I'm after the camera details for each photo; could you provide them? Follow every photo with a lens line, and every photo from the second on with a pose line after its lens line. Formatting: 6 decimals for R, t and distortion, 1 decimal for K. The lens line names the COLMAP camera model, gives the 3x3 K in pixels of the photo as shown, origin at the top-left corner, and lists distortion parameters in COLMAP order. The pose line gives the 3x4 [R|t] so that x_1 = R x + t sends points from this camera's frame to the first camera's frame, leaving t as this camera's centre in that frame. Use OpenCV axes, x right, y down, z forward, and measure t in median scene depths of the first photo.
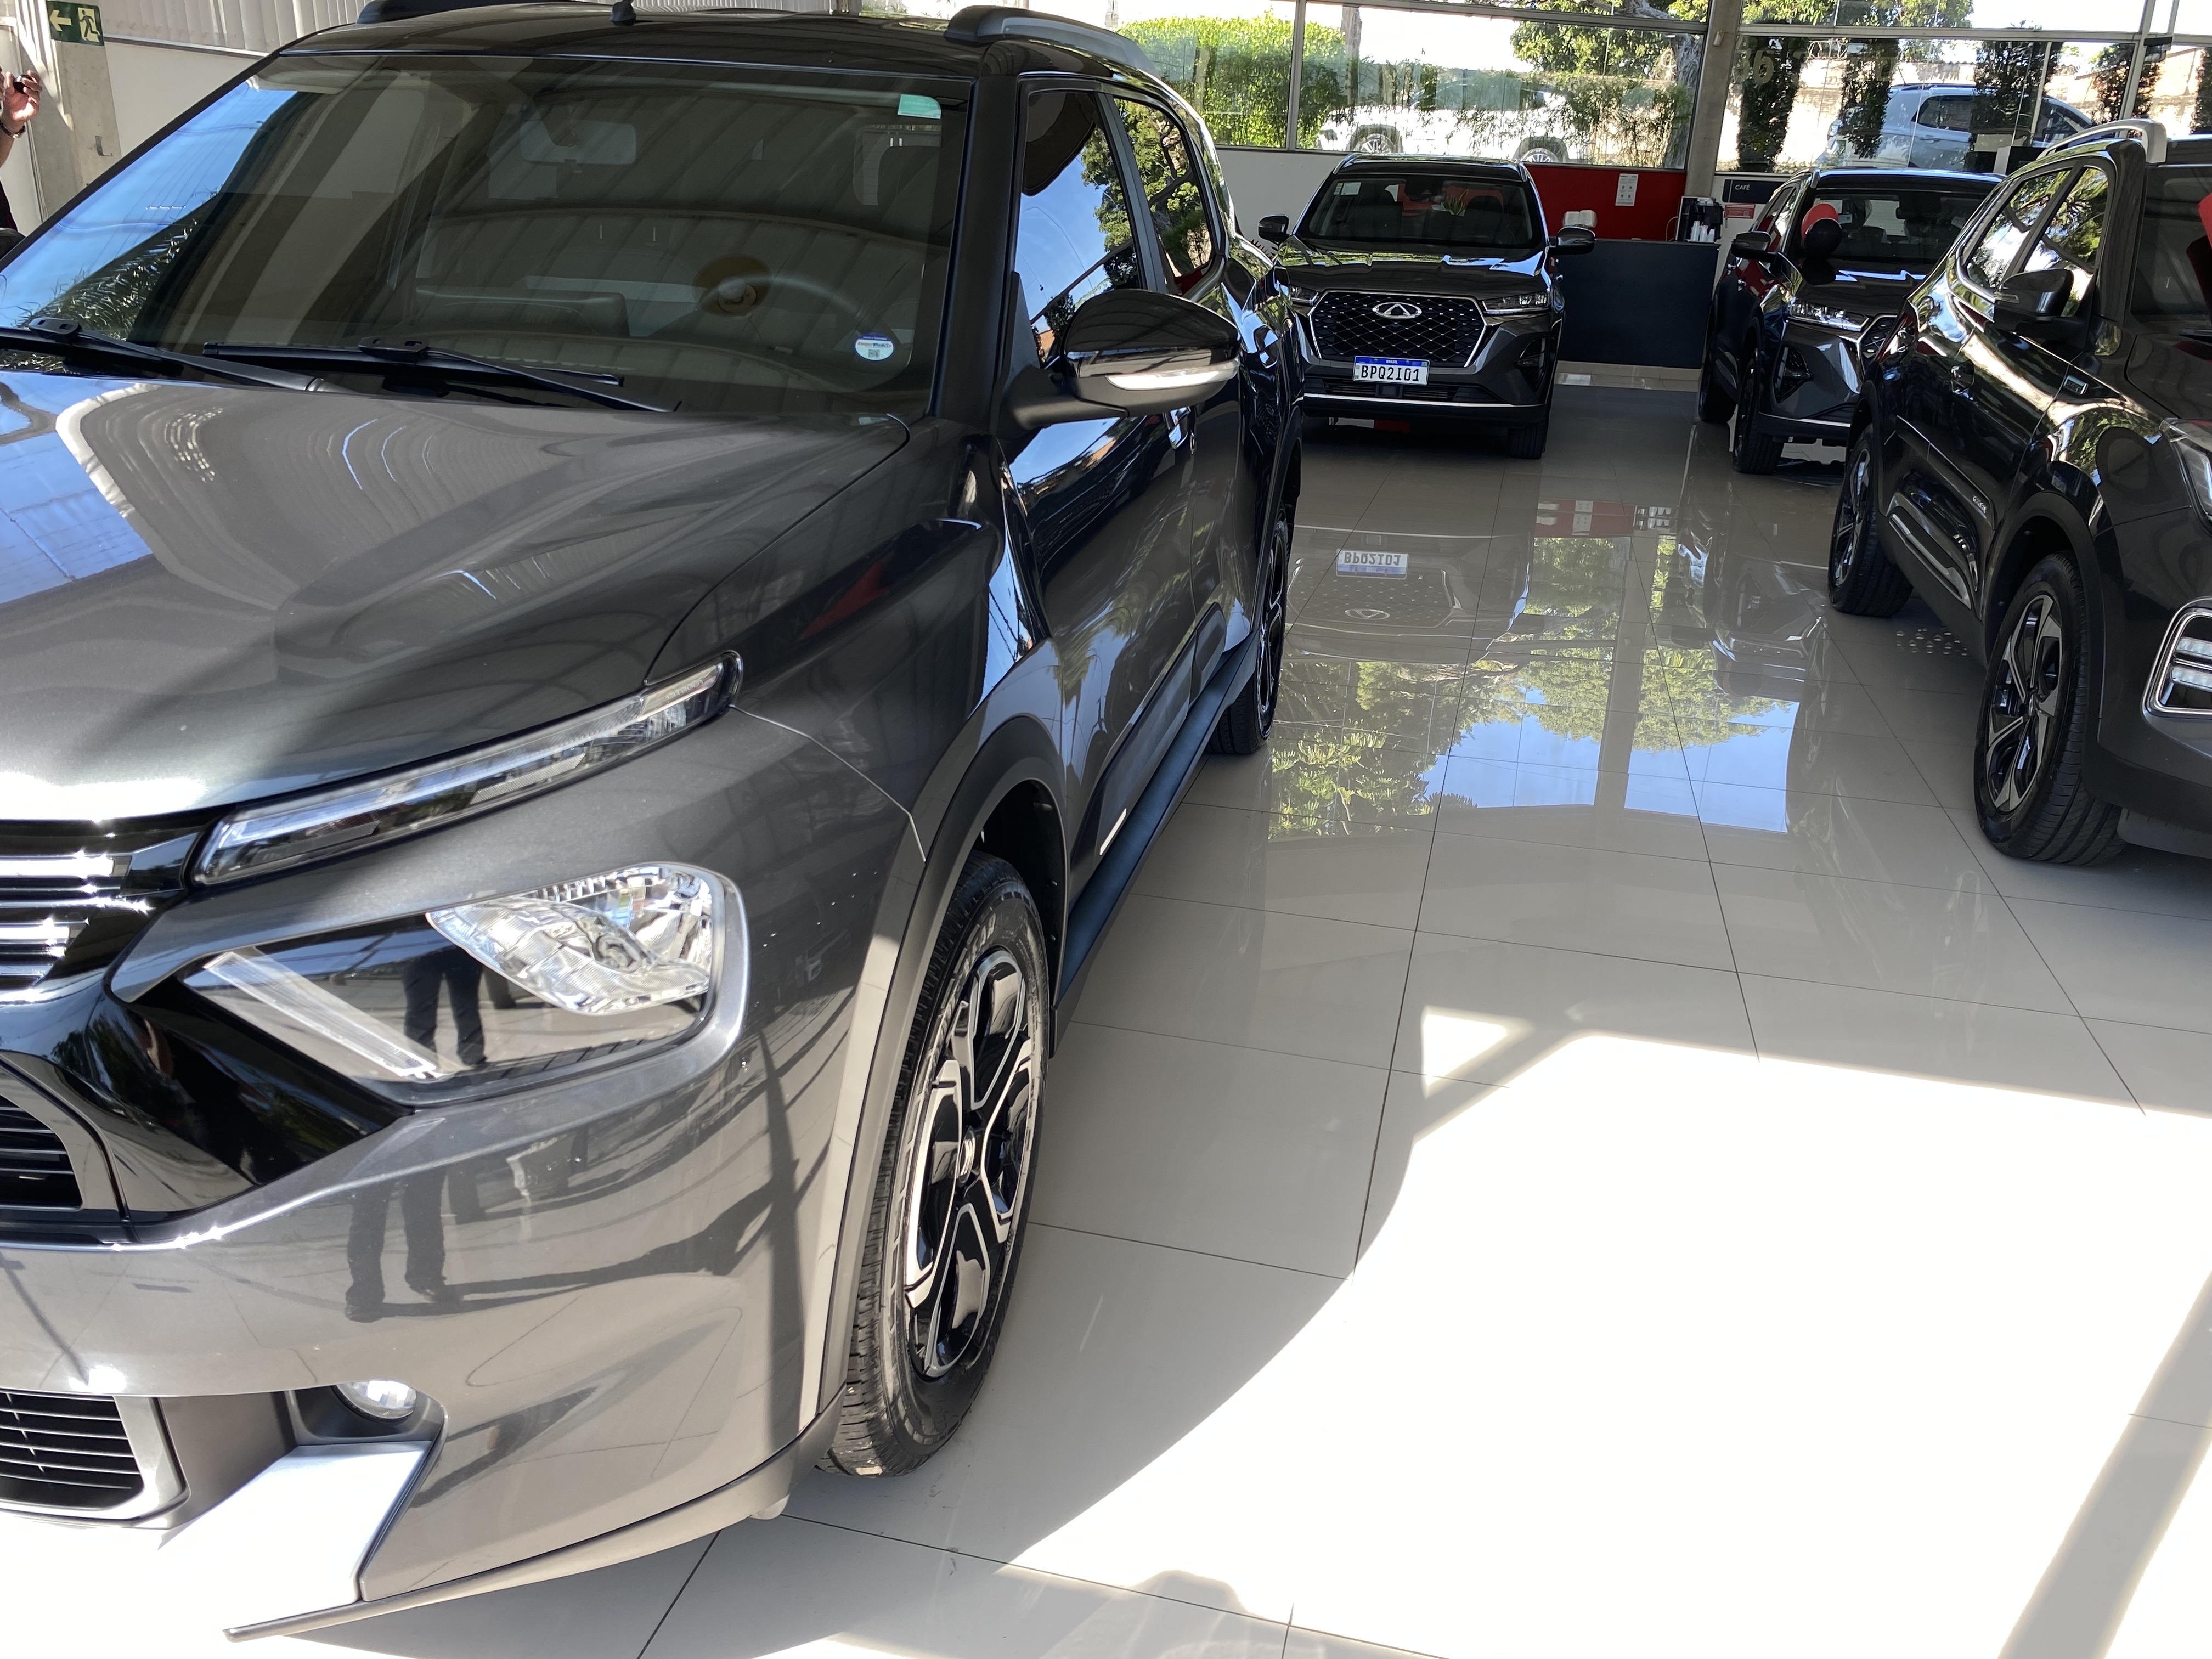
lens RADIAL K [[1697.5, 0, 1134.0], [0, 1697.5, 830.6], [0, 0, 1]] dist [-0.001429, 0.001861]
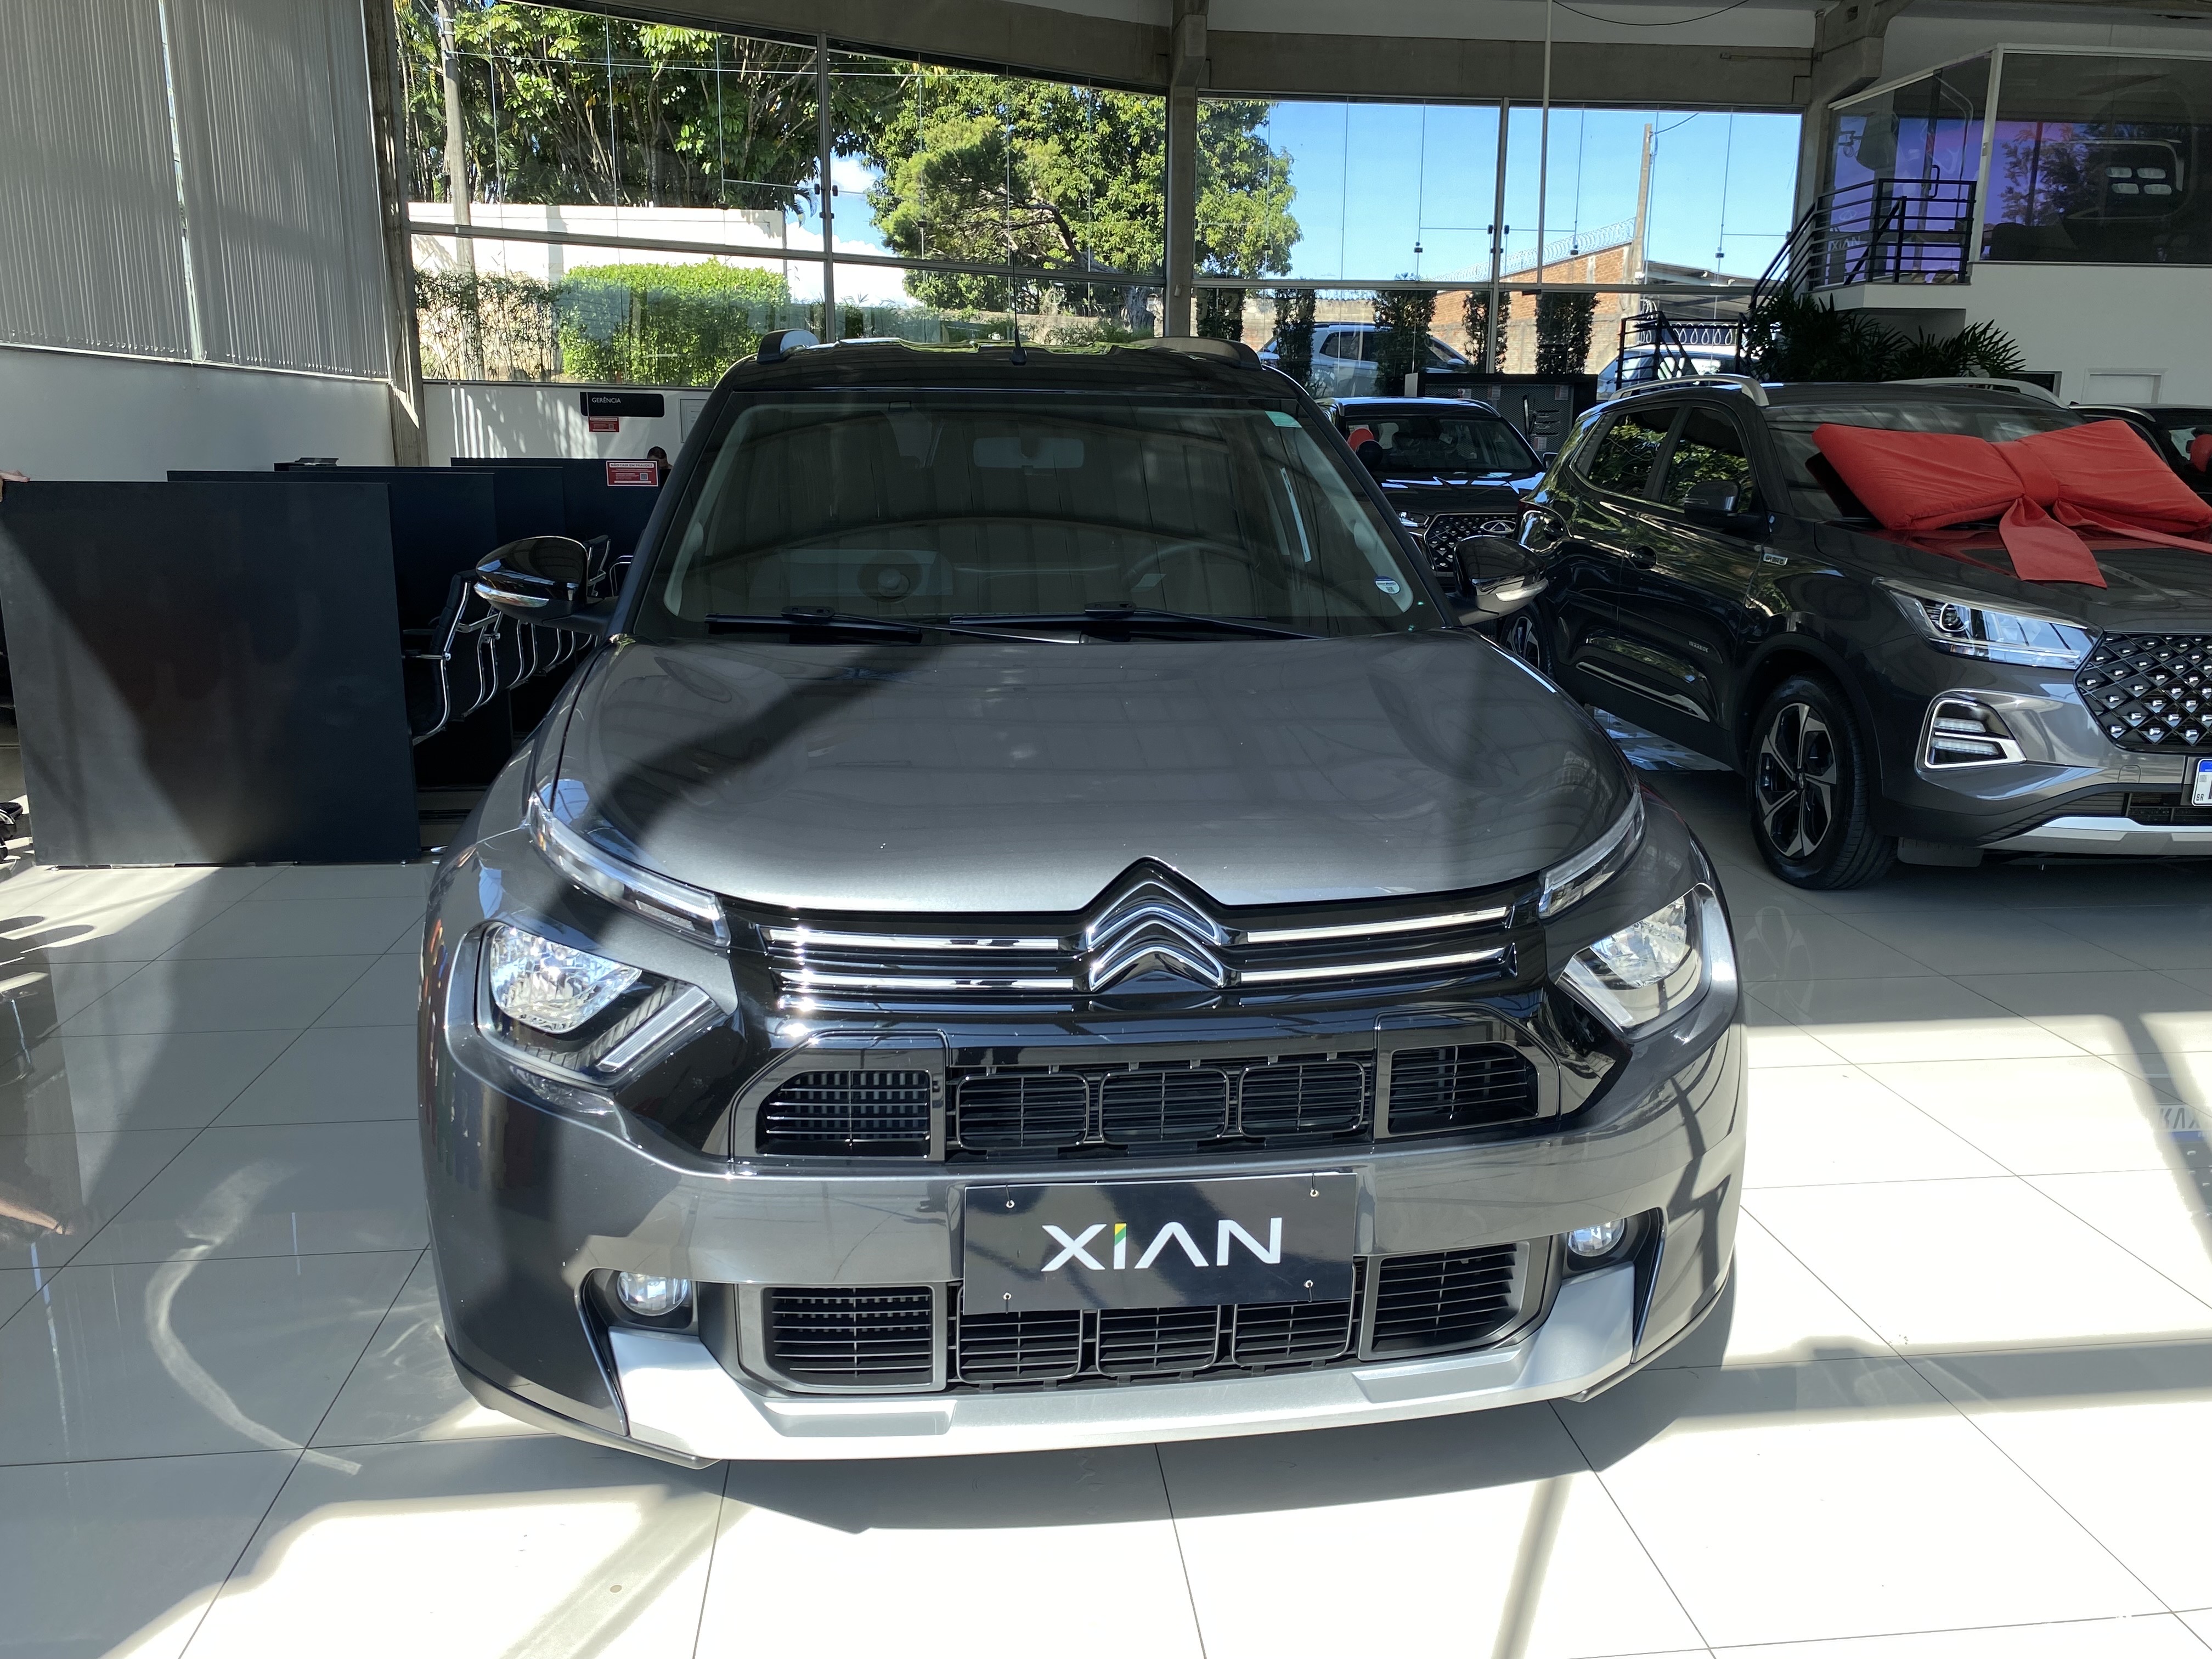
lens RADIAL K [[1680.9, 0, 1100.8], [0, 1680.9, 819.4], [0, 0, 1]] dist [0.001579, 0.002782]
pose [[0.944017, -0.107917, 0.311747, -0.135196], [0.145647, 0.984236, -0.100333, 0.003836], [-0.296005, 0.140121, 0.944853, -0.041085]]
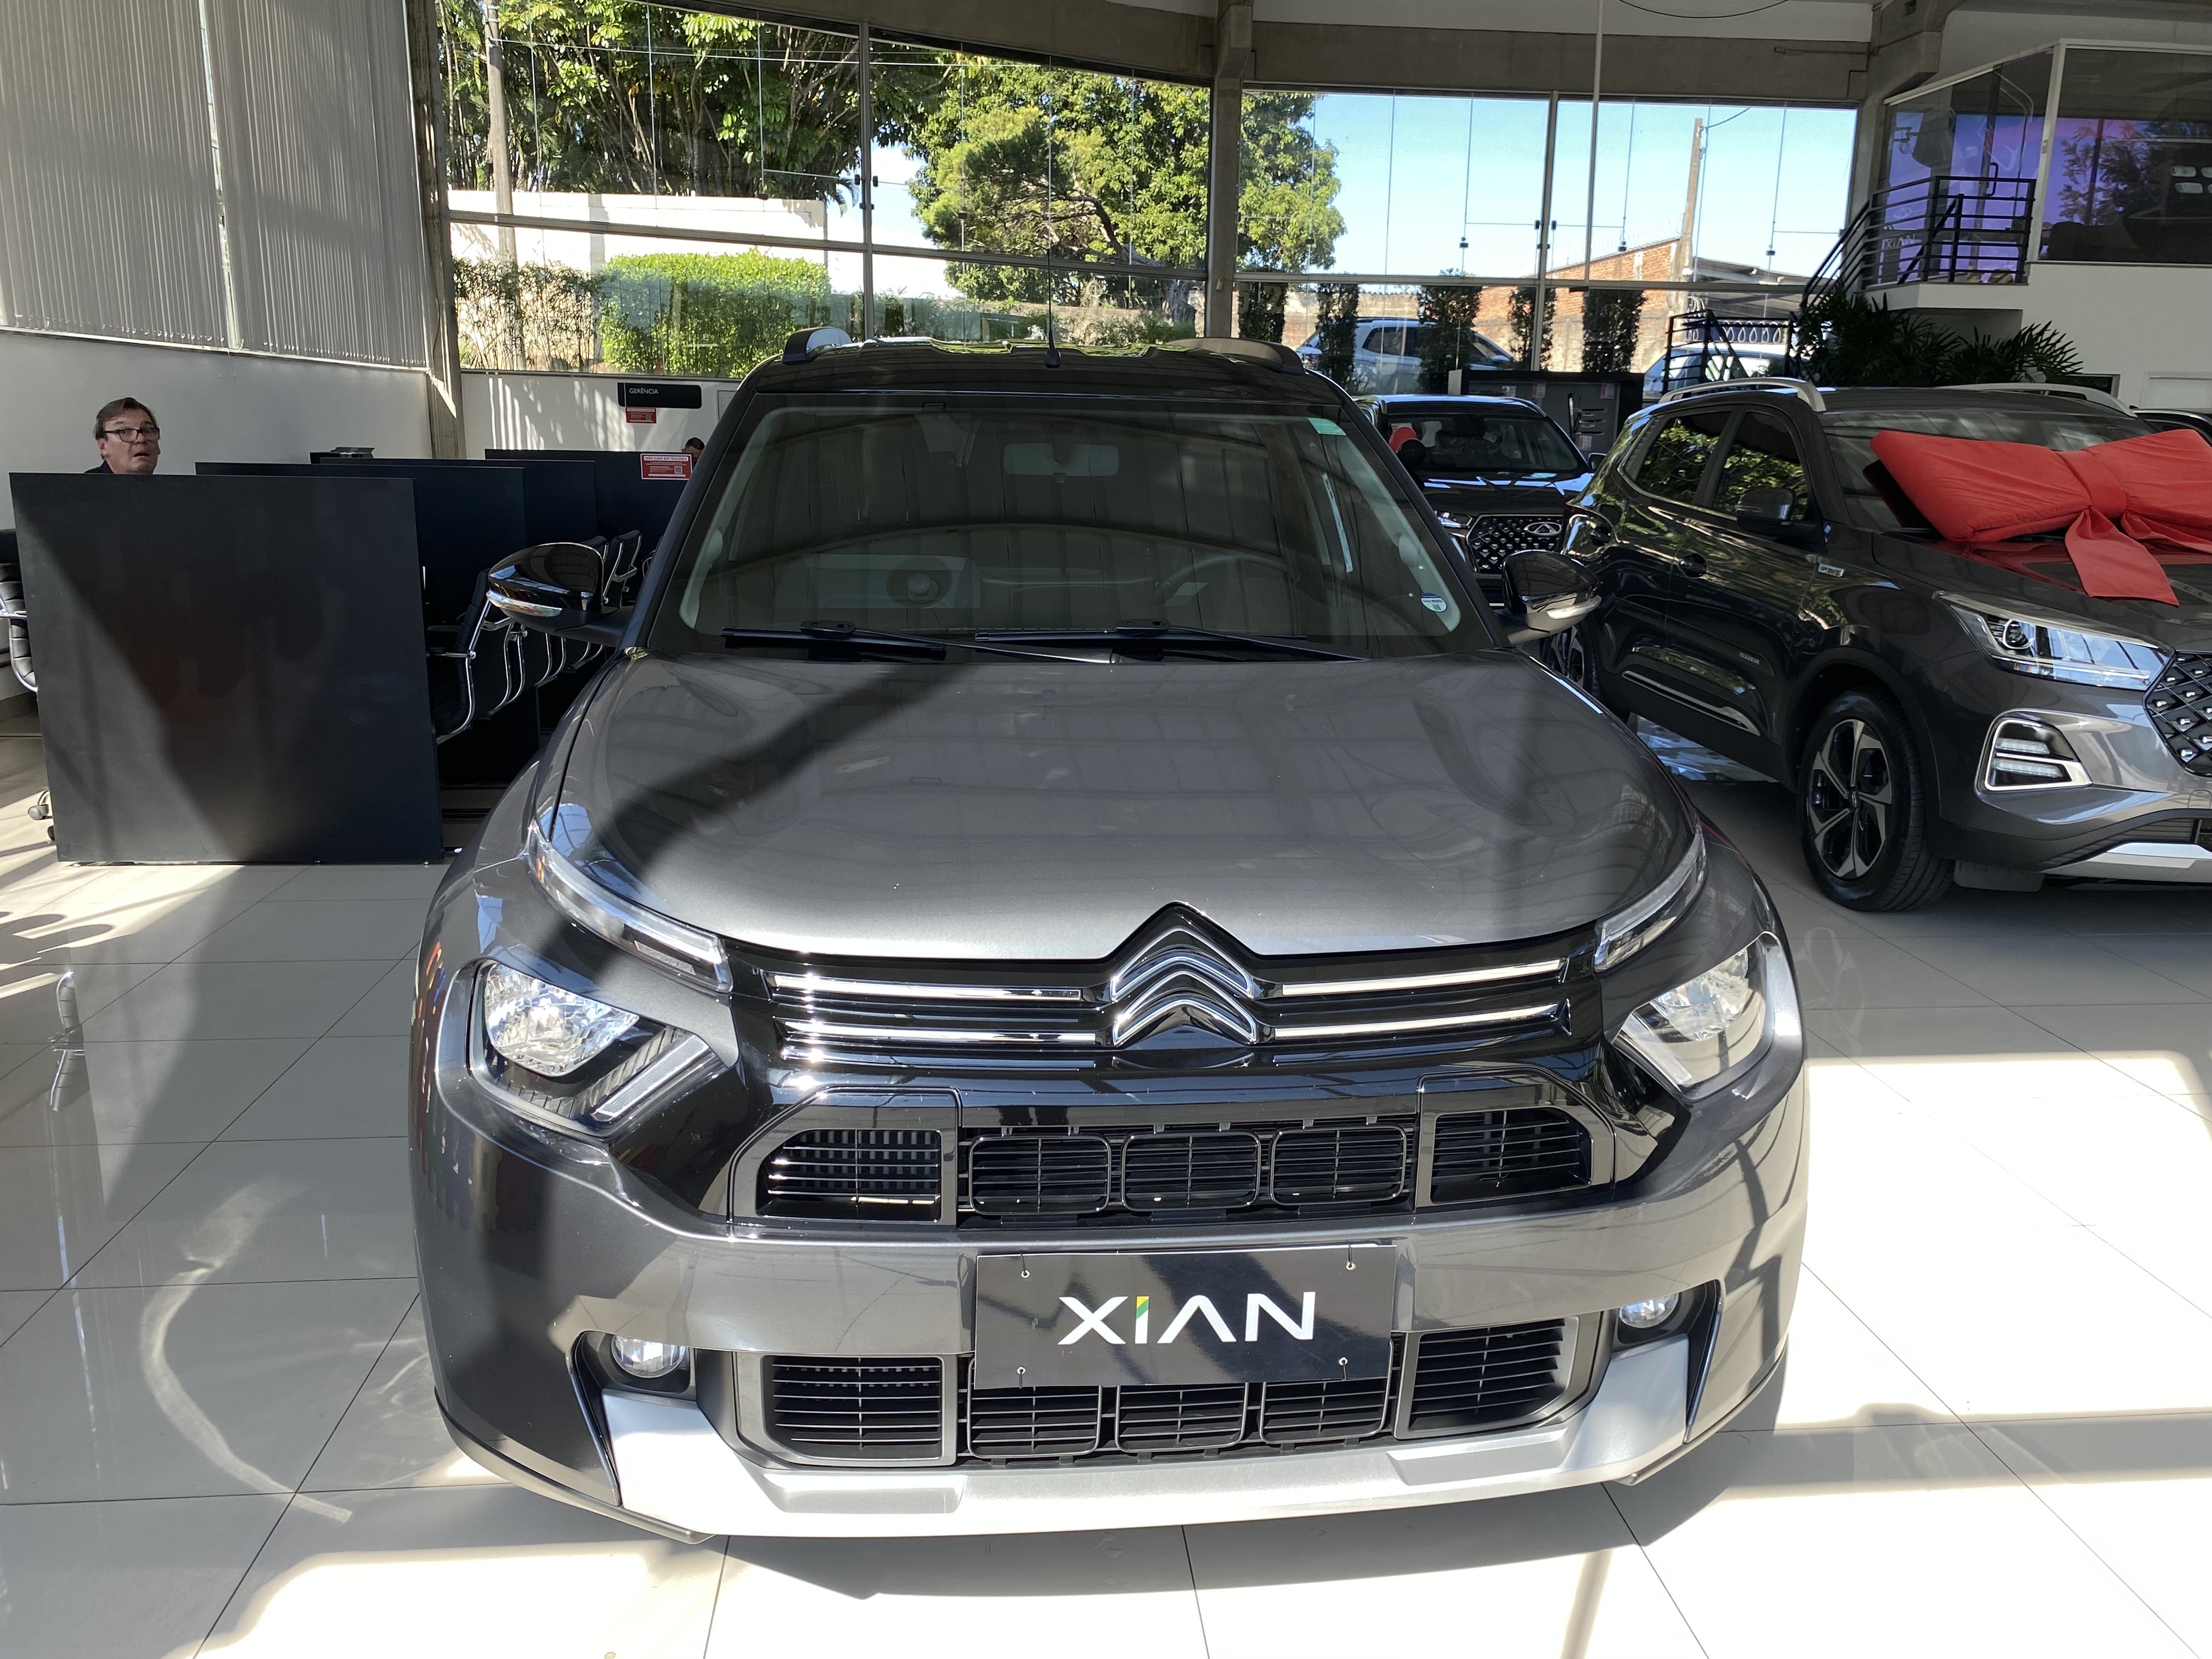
lens RADIAL K [[1680.3, 0, 1106.0], [0, 1680.3, 829.5], [0, 0, 1]] dist [-0.002247, 0.005023]
pose [[0.950695, -0.098621, 0.294027, -0.131389], [0.131098, 0.987014, -0.092830, -0.000966], [-0.281054, 0.126800, 0.951278, -0.033292]]
